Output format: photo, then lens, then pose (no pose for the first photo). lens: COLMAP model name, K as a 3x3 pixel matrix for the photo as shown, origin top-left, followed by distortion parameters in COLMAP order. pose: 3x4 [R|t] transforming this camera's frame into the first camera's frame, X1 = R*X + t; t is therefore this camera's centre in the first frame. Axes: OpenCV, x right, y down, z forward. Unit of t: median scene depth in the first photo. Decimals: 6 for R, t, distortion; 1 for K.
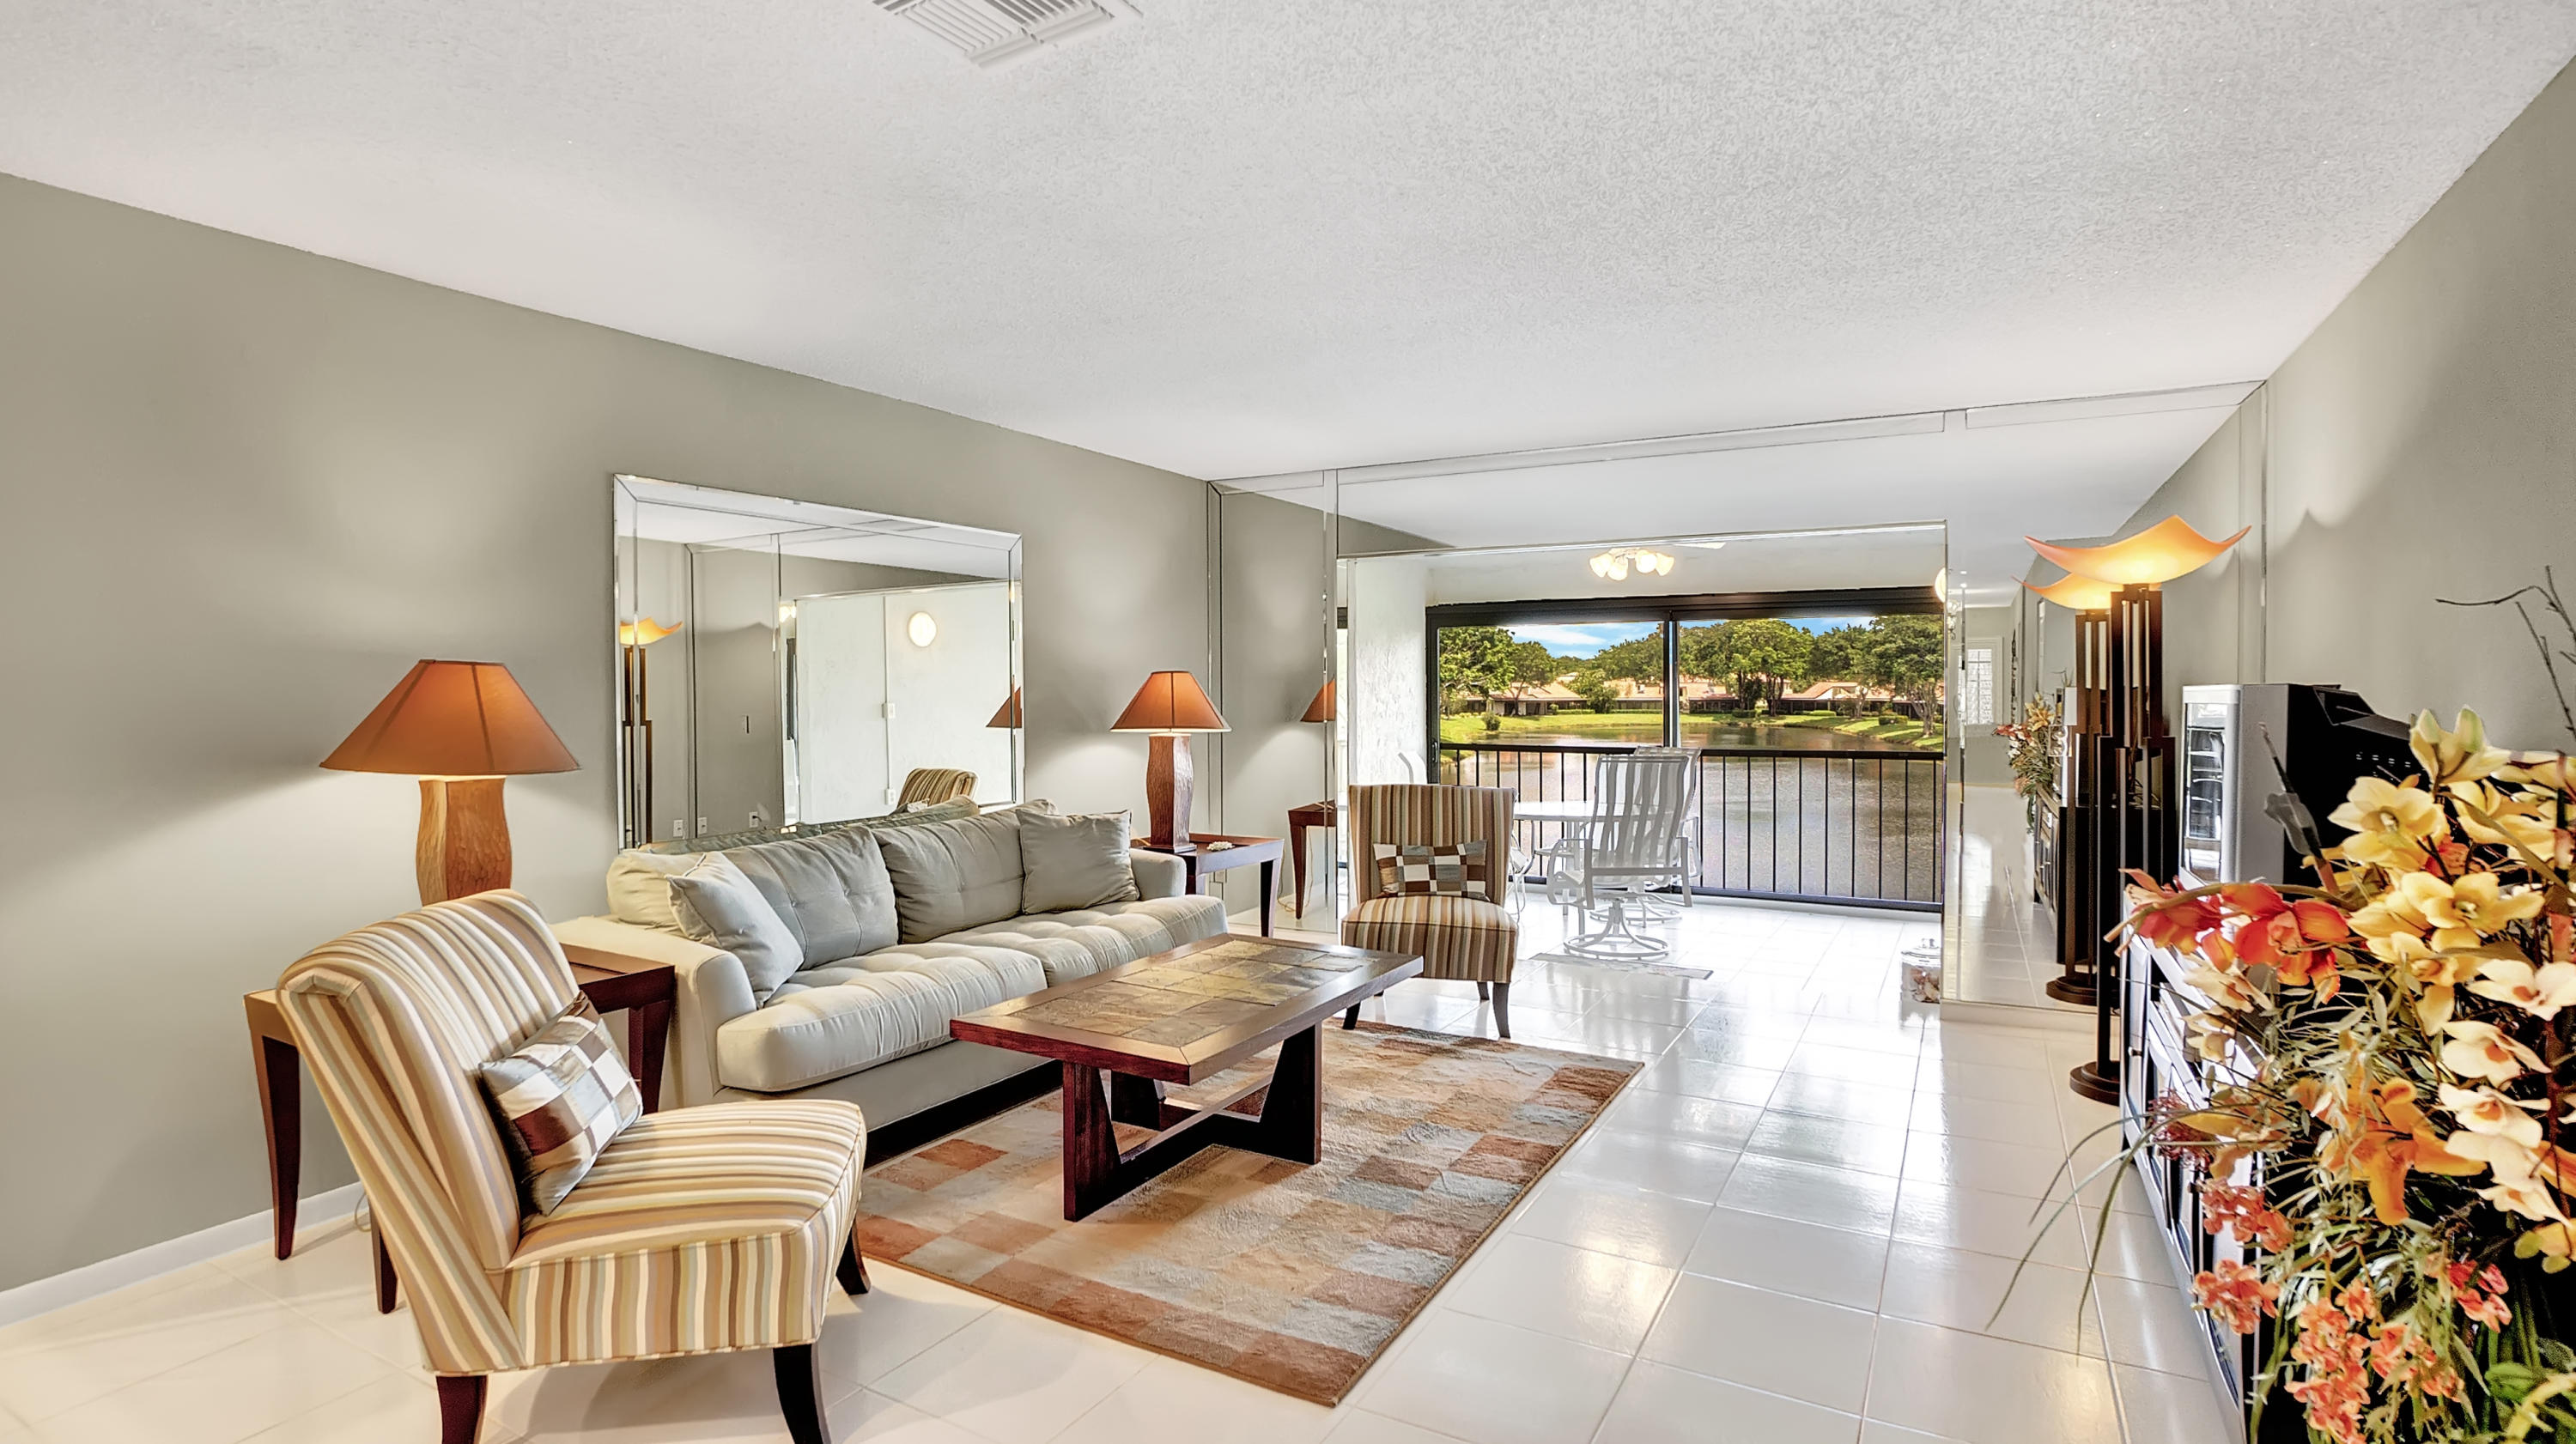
lens RADIAL K [[1236.8, 0, 1305.3], [0, 1236.8, 706.3], [0, 0, 1]] dist [-0.042264, 0.020110]
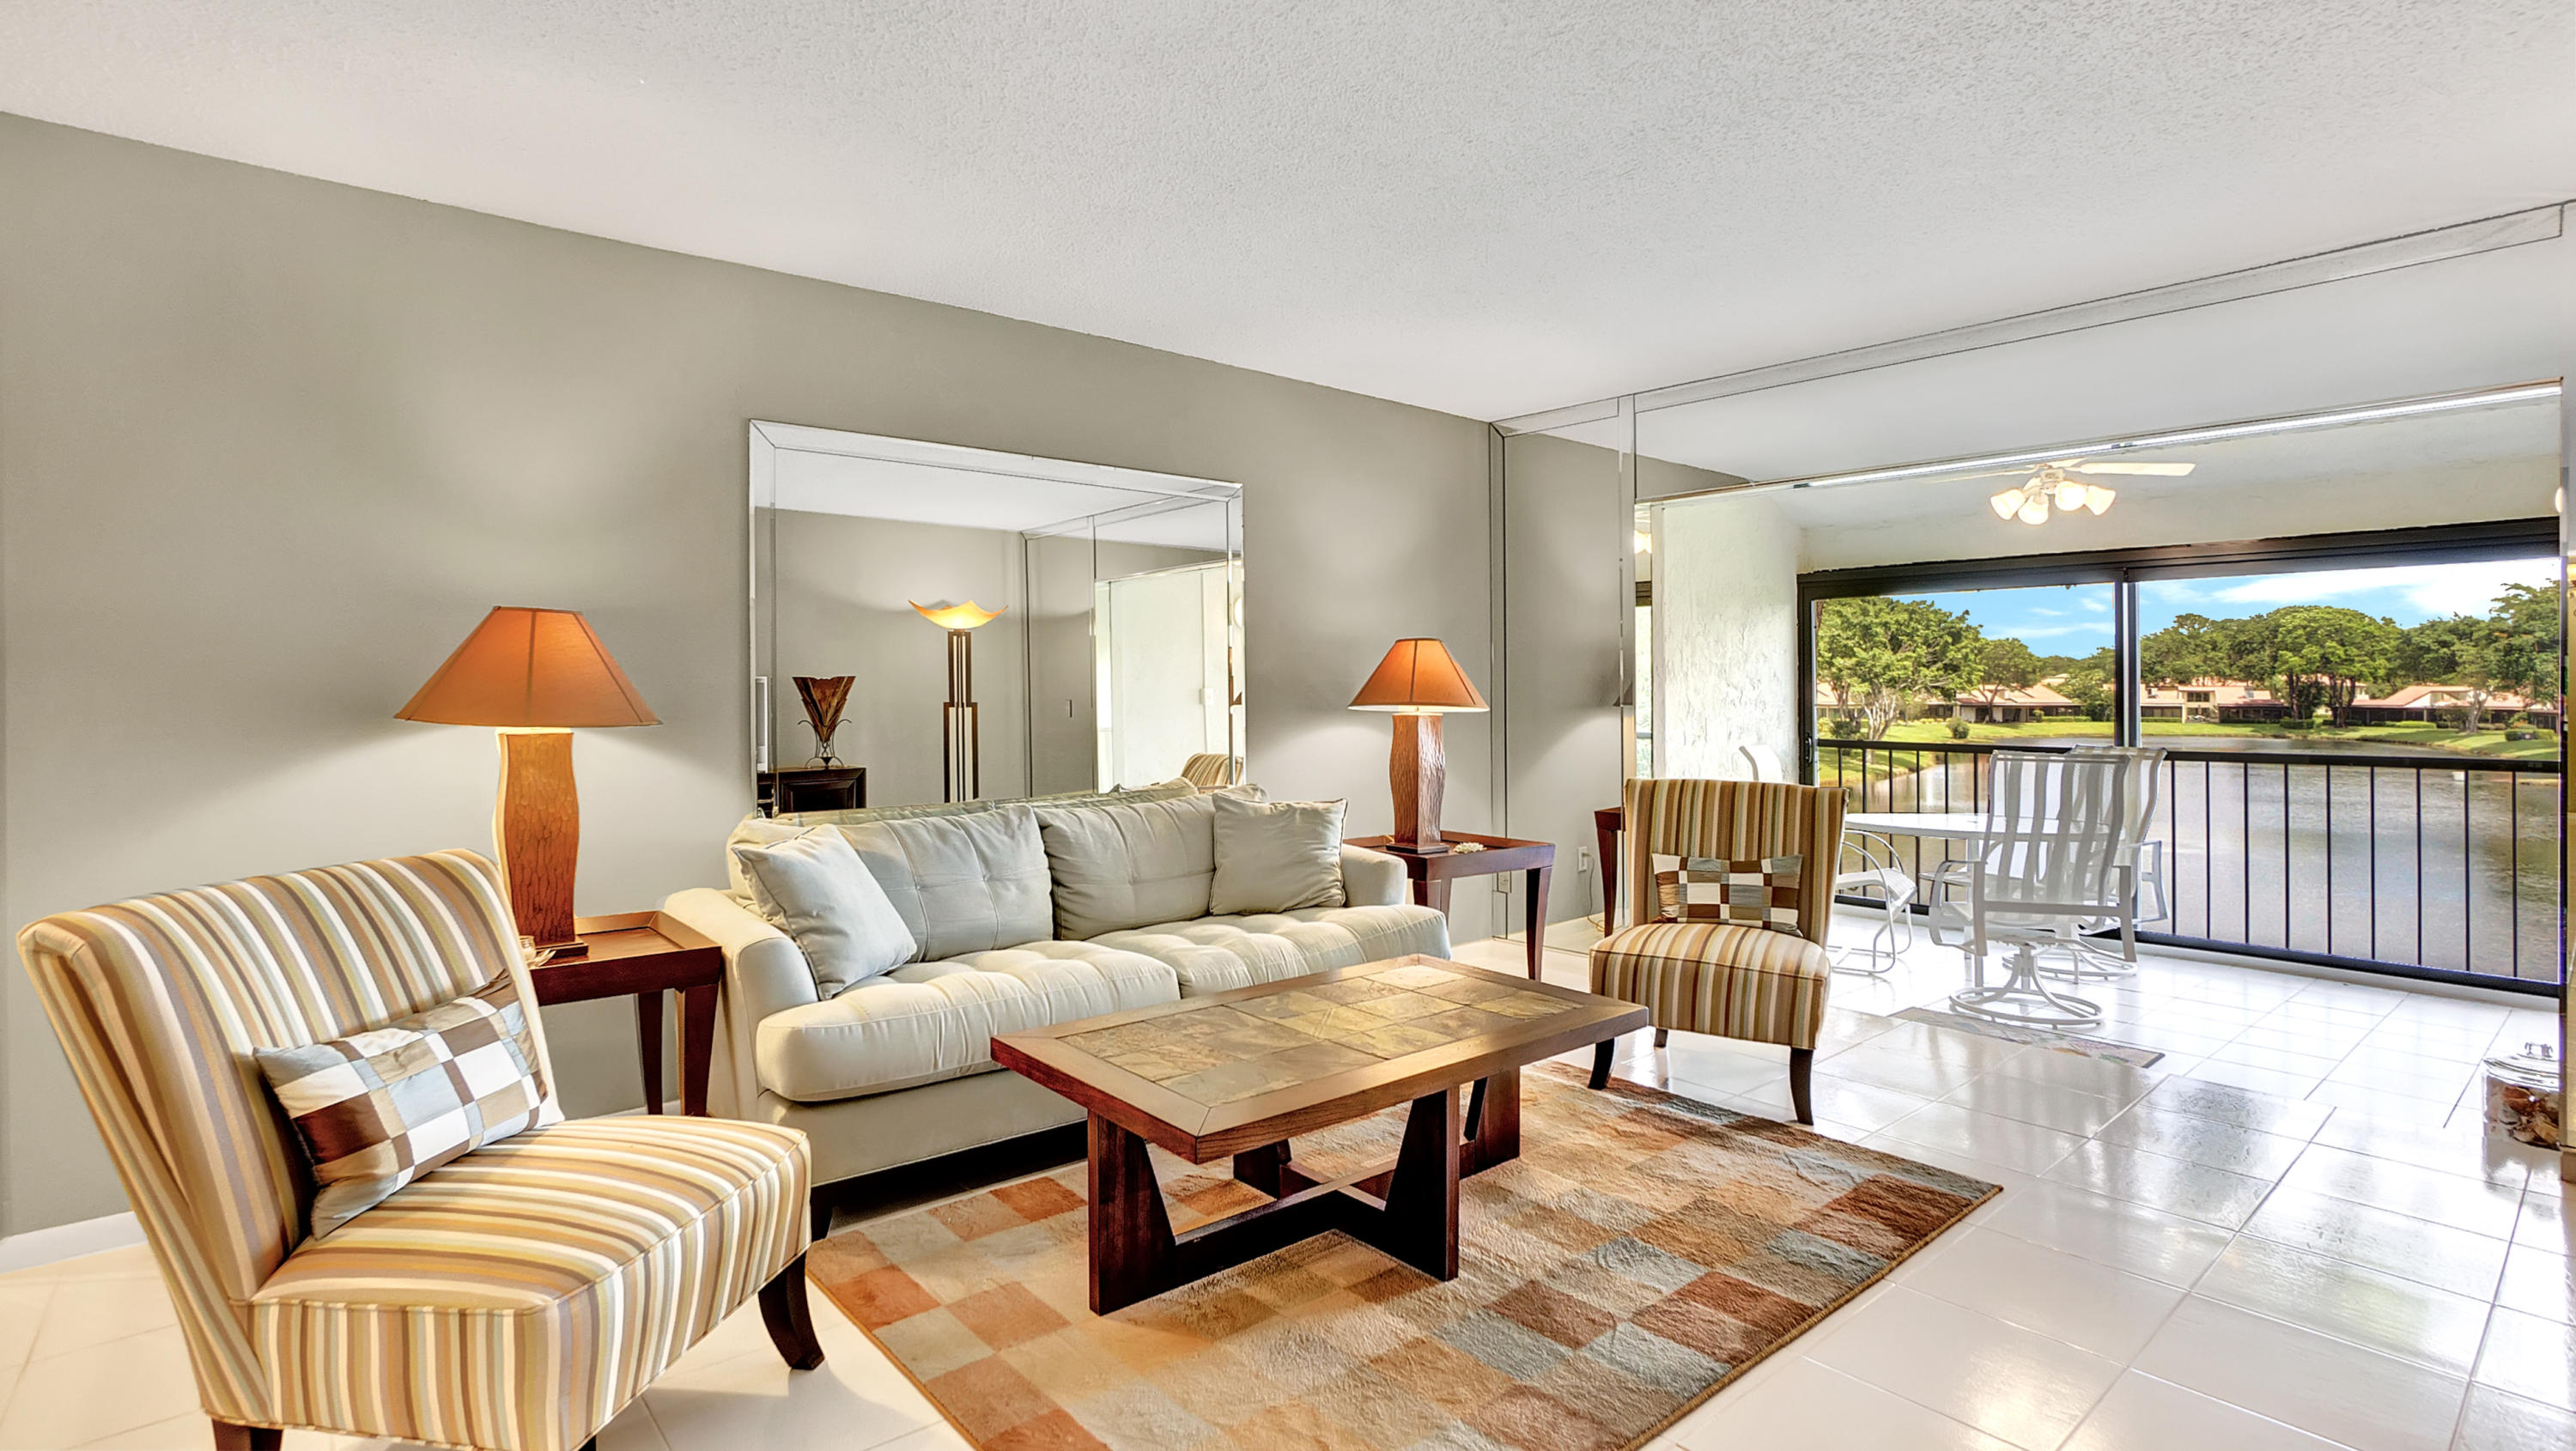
lens RADIAL K [[1236.9, 0, 1305.3], [0, 1236.9, 709.8], [0, 0, 1]] dist [-0.042264, 0.020110]
pose [[0.940749, 0.010976, -0.338927, 0.122618], [-0.010611, 0.999939, 0.002931, 0.021032], [0.338939, 0.000839, 0.940808, 0.199257]]
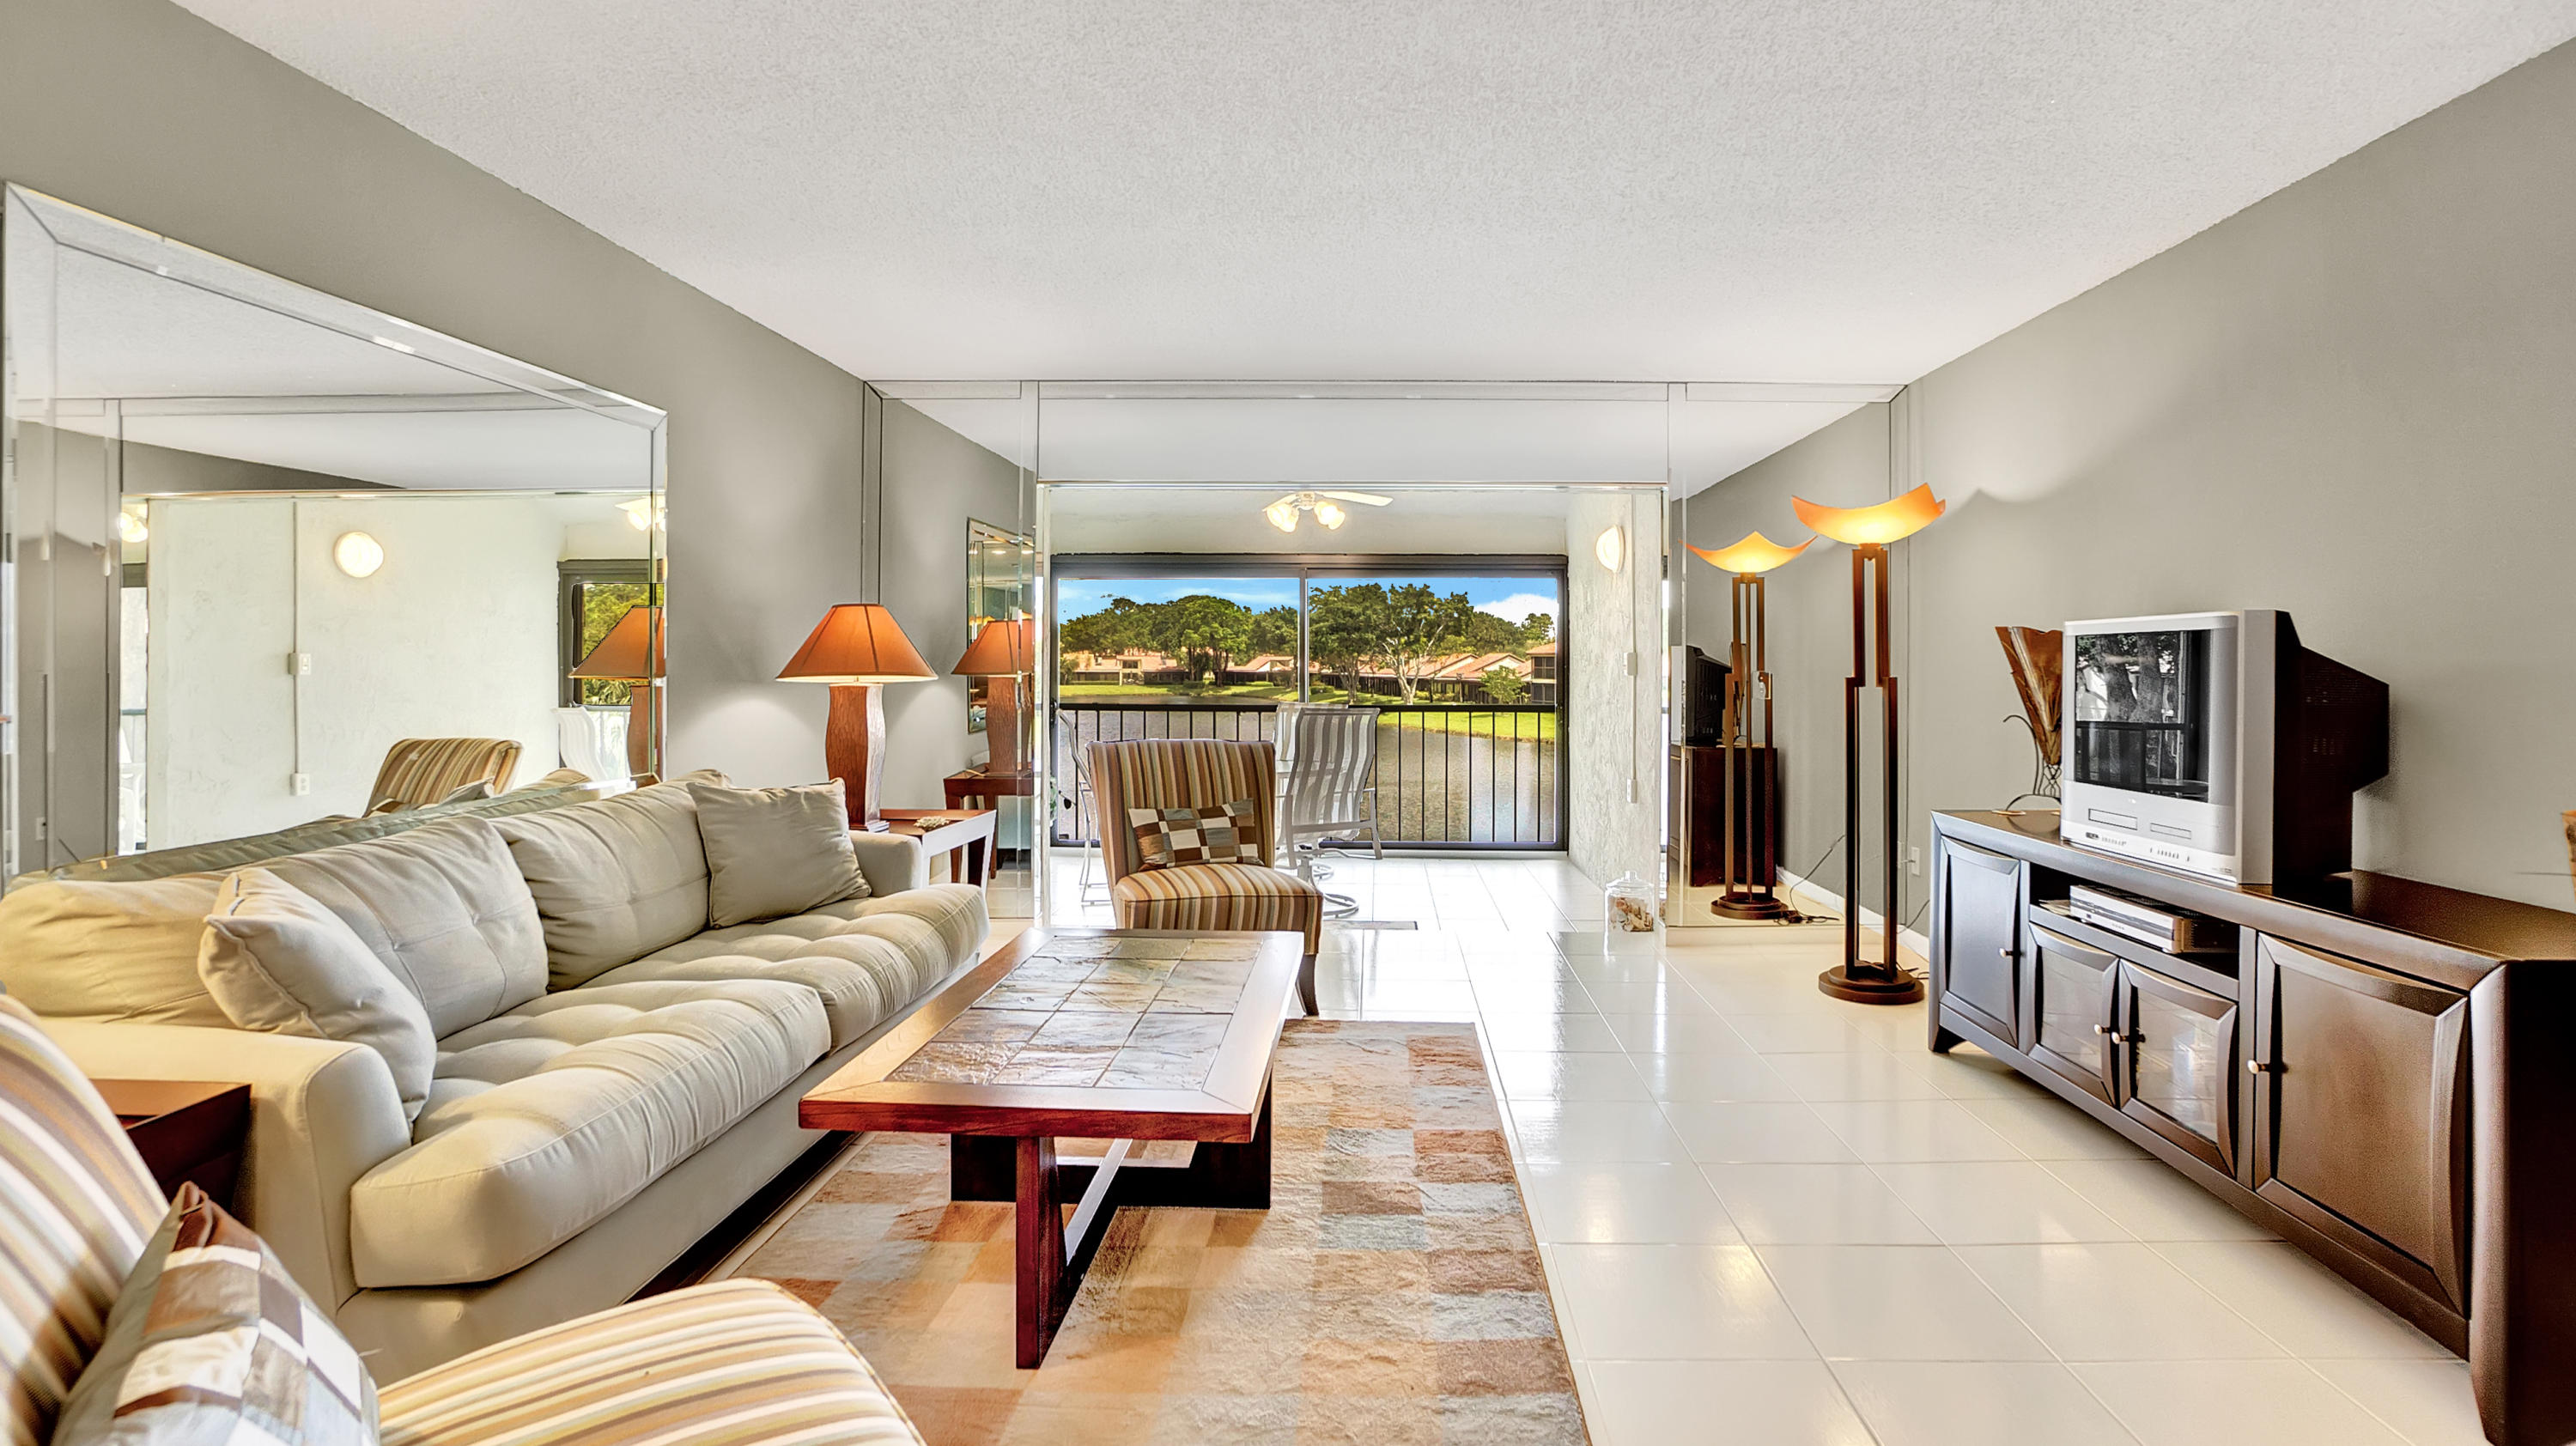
lens RADIAL K [[1184.2, 0, 1351.0], [0, 1184.2, 656.5], [0, 0, 1]] dist [-0.043874, 0.015801]
pose [[0.881495, 0.009386, 0.472101, -0.216689], [-0.000155, 0.999808, -0.019588, 0.022650], [-0.472194, 0.017193, 0.881327, 0.213988]]
